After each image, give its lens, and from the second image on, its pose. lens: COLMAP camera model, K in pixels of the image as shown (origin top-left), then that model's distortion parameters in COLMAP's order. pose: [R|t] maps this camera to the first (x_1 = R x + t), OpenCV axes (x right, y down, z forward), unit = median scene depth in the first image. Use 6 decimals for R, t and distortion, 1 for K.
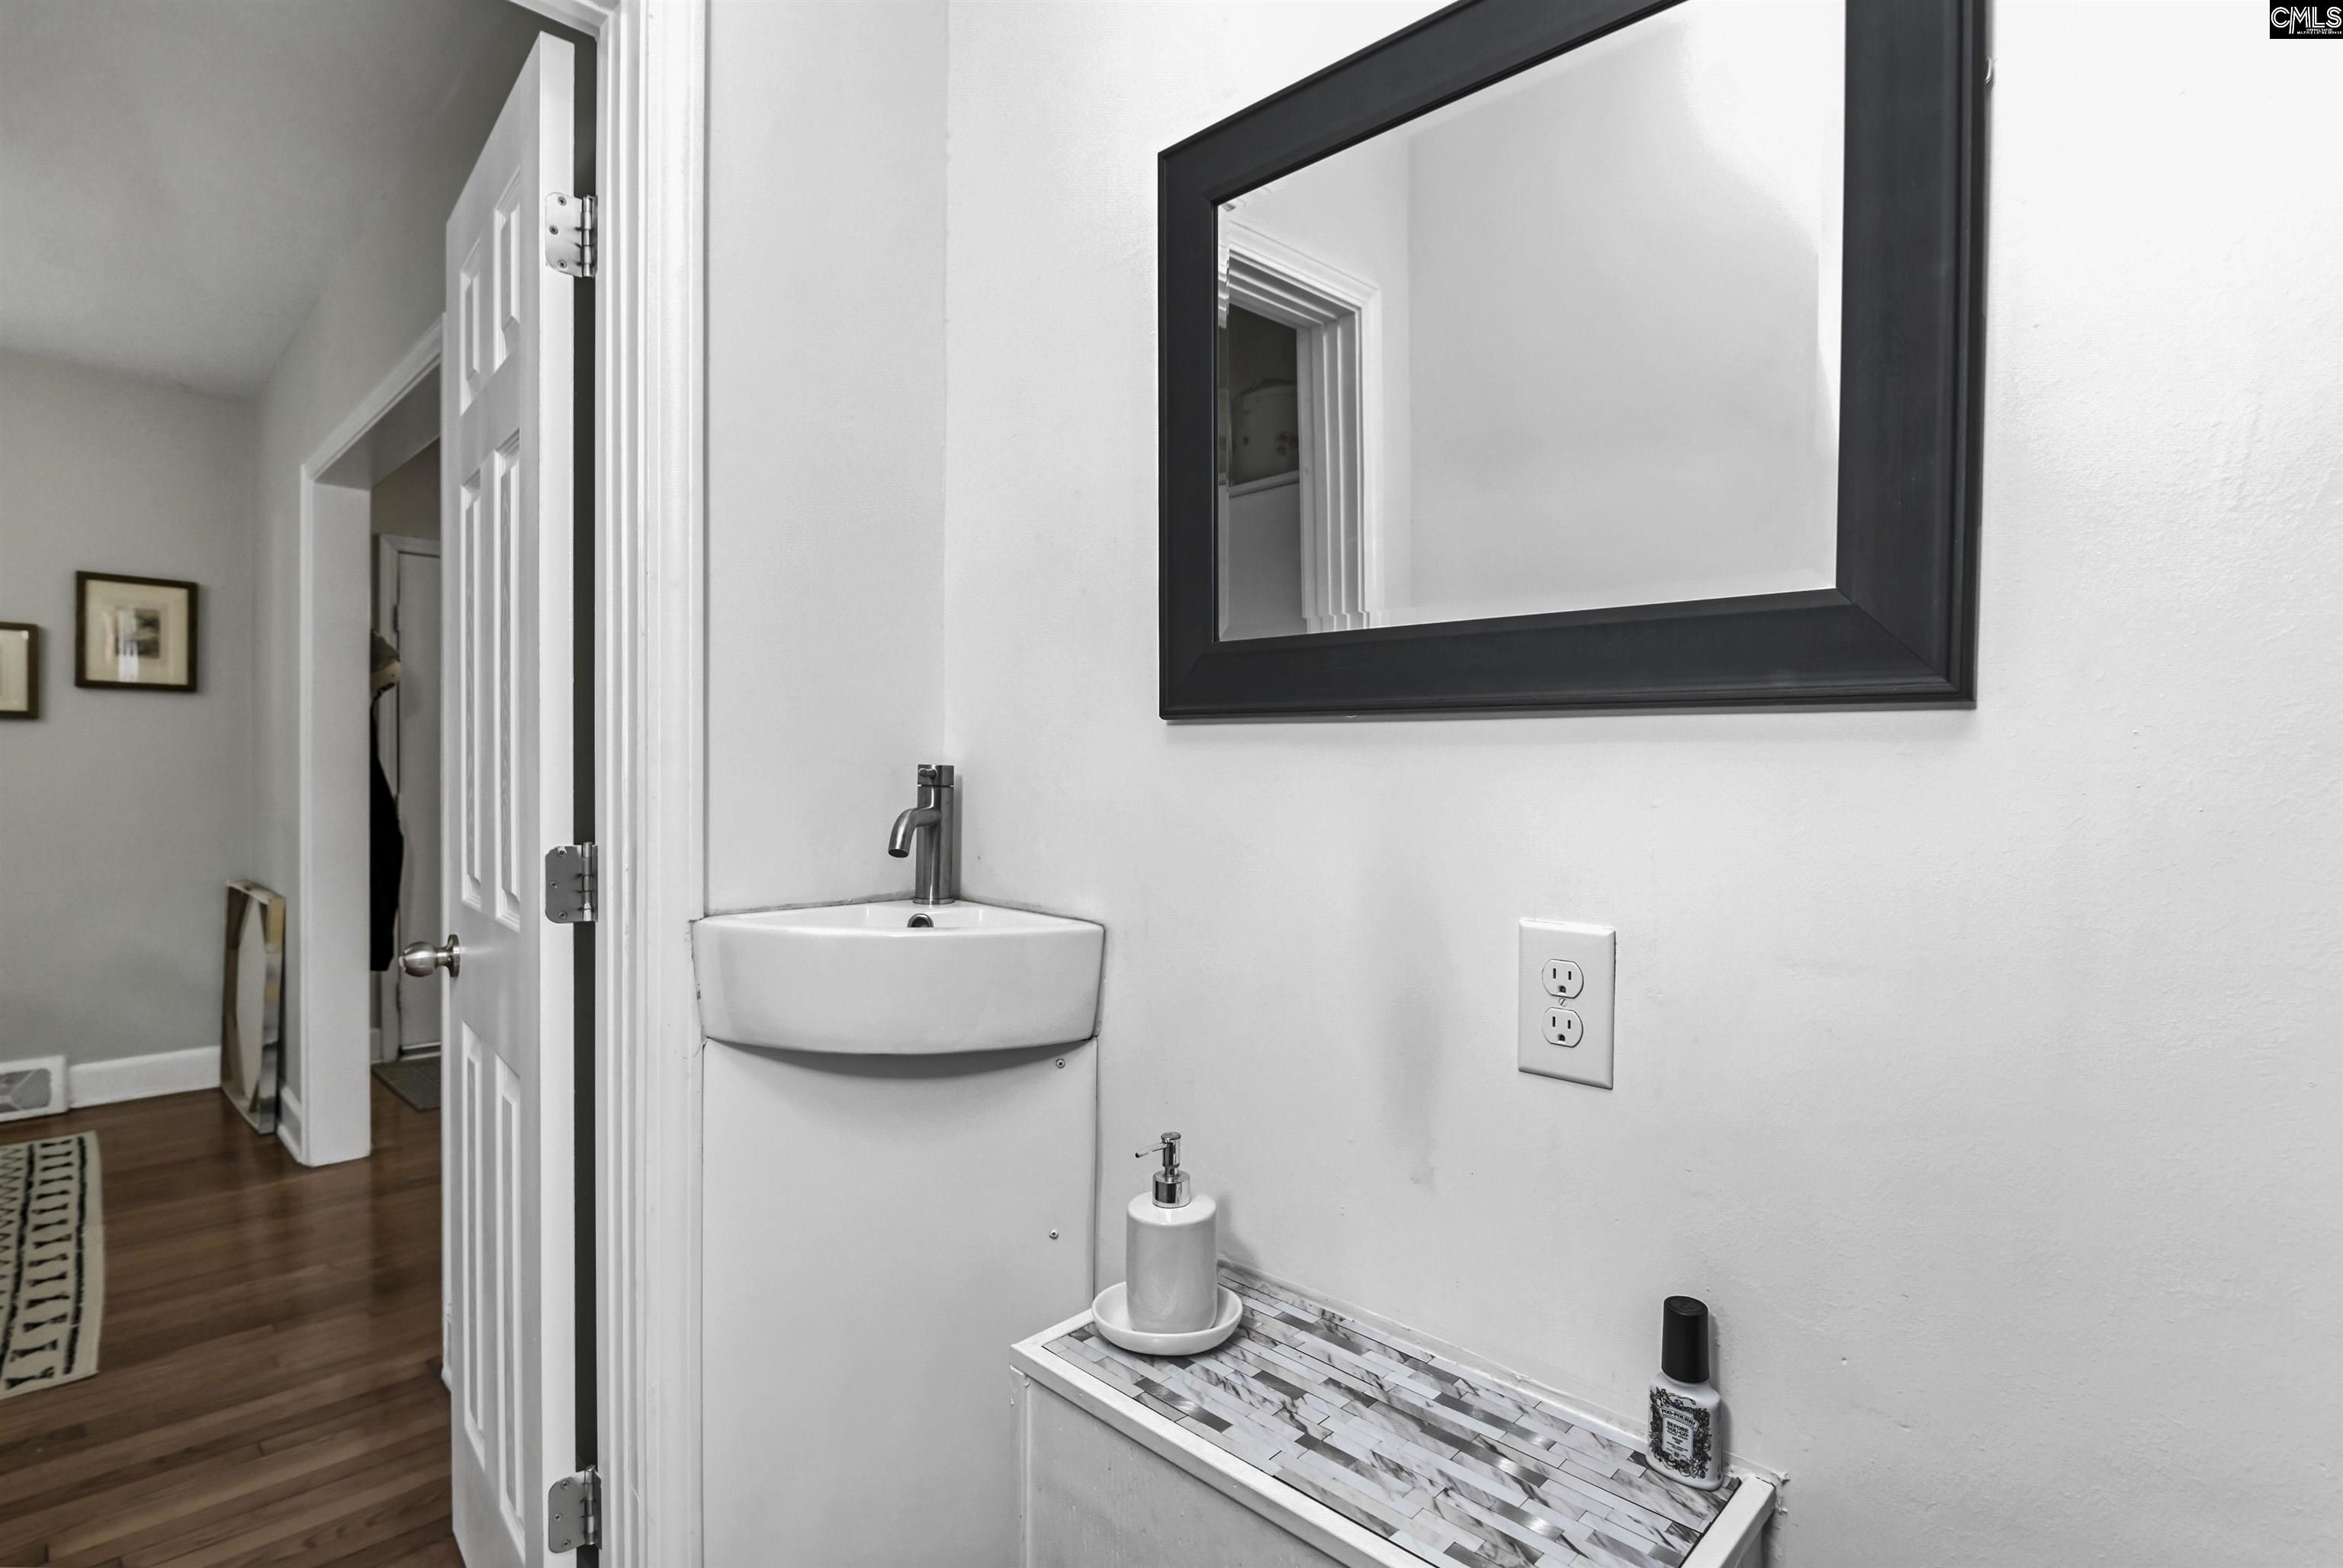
lens RADIAL K [[1194.6, 0, 1177.2], [0, 1194.6, 771.9], [0, 0, 1]] dist [0.005584, 0.001067]
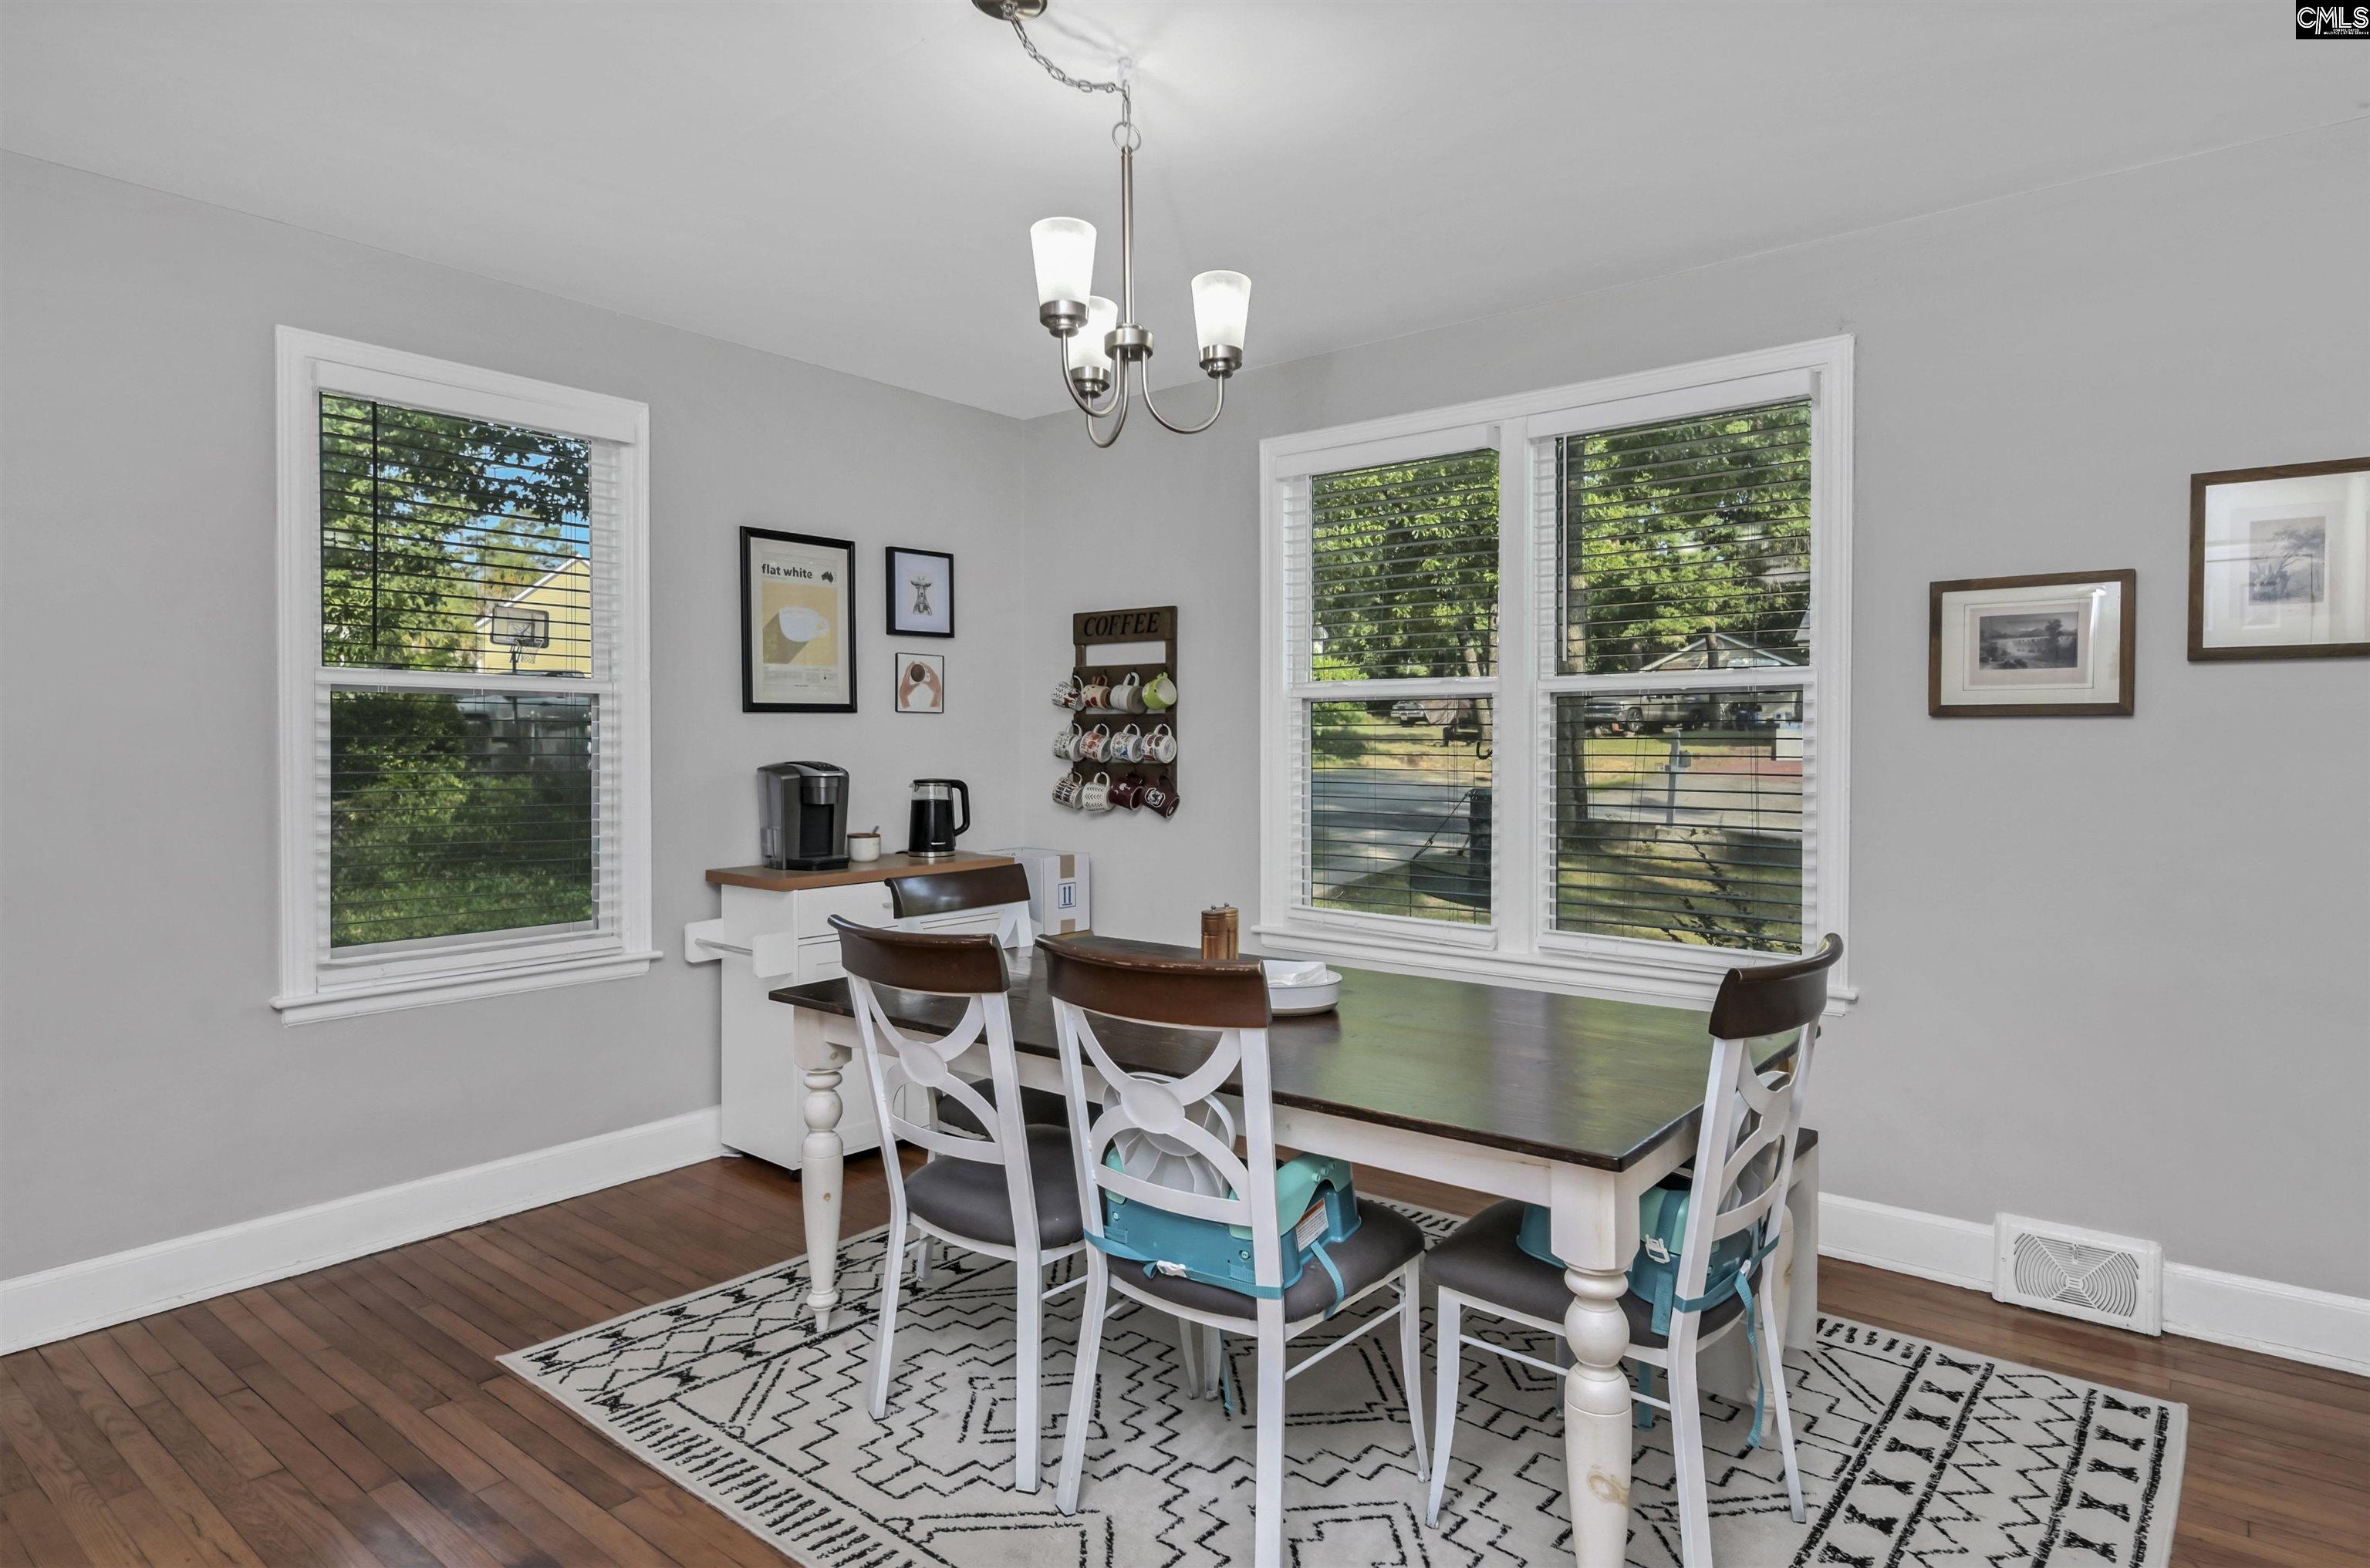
lens RADIAL K [[1292.8, 0, 1201.5], [0, 1292.8, 775.2], [0, 0, 1]] dist [0.002418, -0.000769]
pose [[0.123977, 0.016036, -0.992156, -0.316991], [-0.010573, 0.999834, 0.014839, -0.016684], [0.992229, 0.008650, 0.124126, 0.415735]]
